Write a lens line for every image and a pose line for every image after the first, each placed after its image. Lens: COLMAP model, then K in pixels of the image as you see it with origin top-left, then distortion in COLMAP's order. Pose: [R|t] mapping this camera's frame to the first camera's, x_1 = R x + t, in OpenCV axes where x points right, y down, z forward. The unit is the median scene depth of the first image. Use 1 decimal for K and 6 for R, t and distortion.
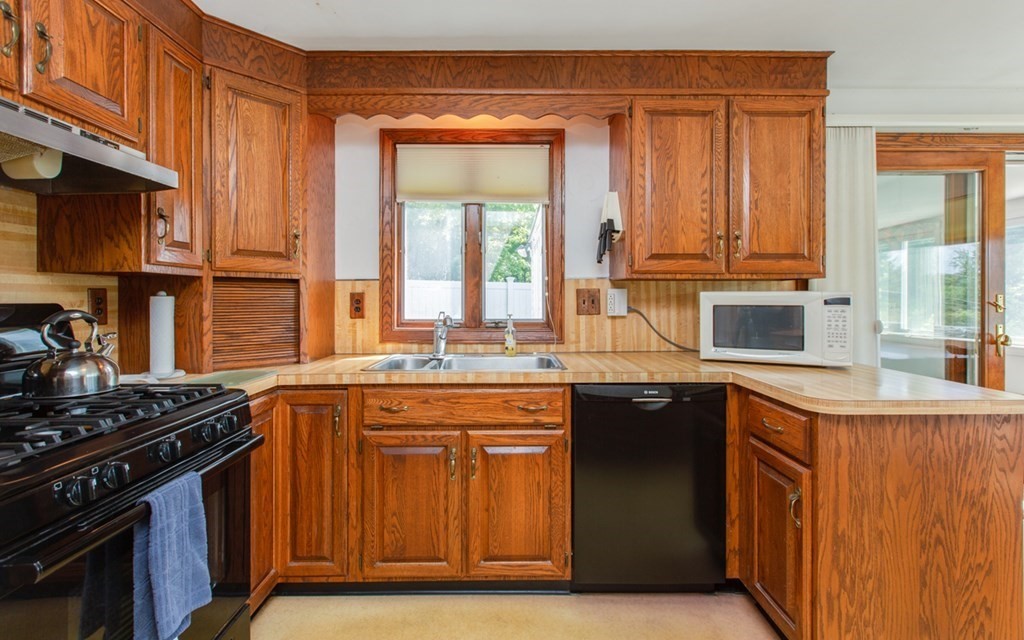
lens RADIAL K [[462.6, 0, 527.4], [0, 462.6, 297.4], [0, 0, 1]] dist [0.000514, -0.000072]
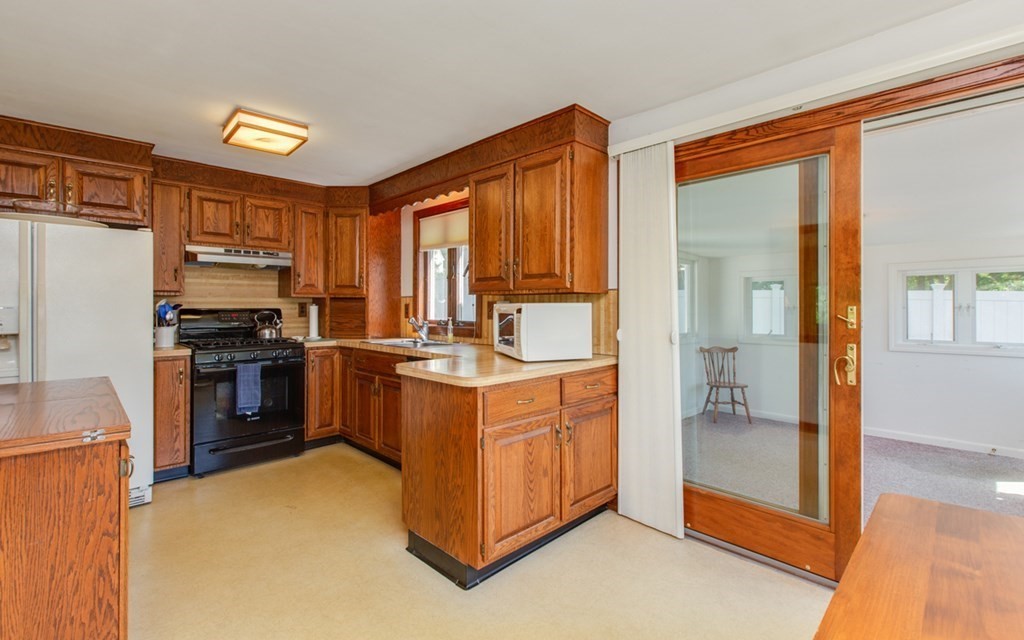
lens RADIAL K [[462.6, 0, 509.9], [0, 462.6, 305.6], [0, 0, 1]] dist [0.000514, -0.000072]
pose [[0.685895, 0.002951, -0.727695, 1.400524], [-0.002616, 0.999995, 0.001589, -0.008286], [0.727696, 0.000814, 0.685899, 0.054343]]
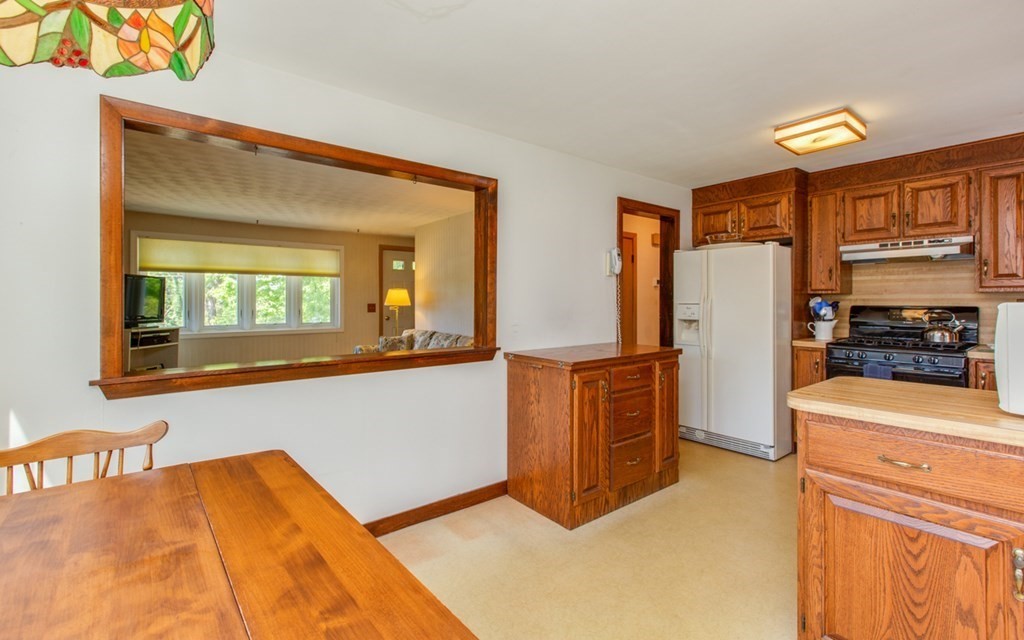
lens RADIAL K [[462.6, 0, 506.1], [0, 462.6, 300.4], [0, 0, 1]] dist [0.000514, -0.000072]
pose [[-0.799401, 0.002673, -0.600792, 1.483891], [0.001475, 0.999996, 0.002487, -0.017471], [0.600796, 0.001102, -0.799401, 0.977891]]
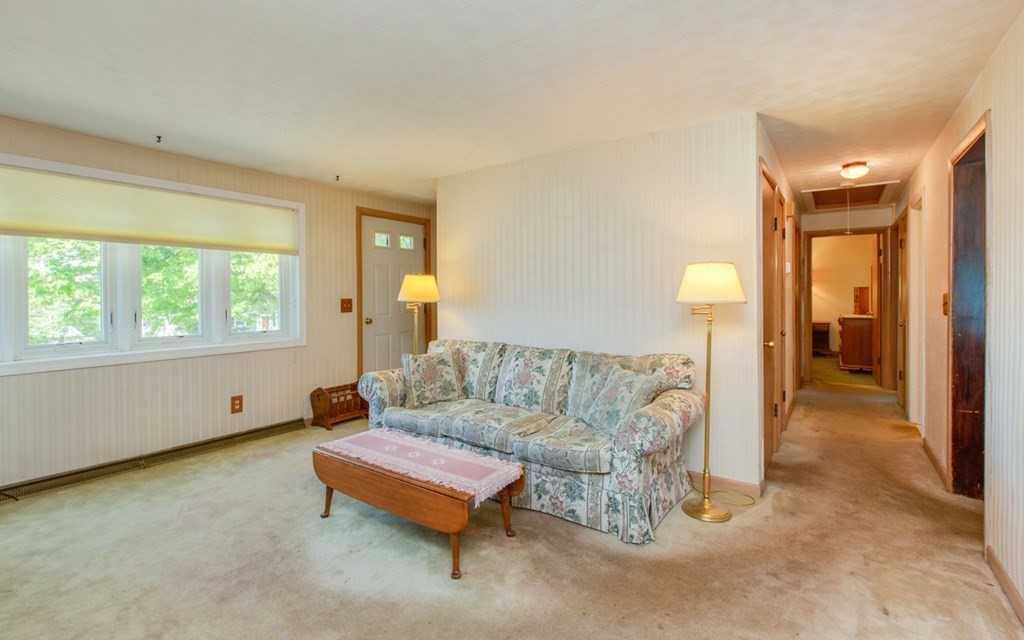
lens RADIAL K [[462.6, 0, 489.5], [0, 462.6, 291.0], [0, 0, 1]] dist [0.000514, -0.000072]
pose [[-0.594499, -0.003974, -0.804086, 1.544287], [-0.000534, 0.999990, -0.004547, -0.013315], [0.804096, -0.002274, -0.594495, -0.518240]]
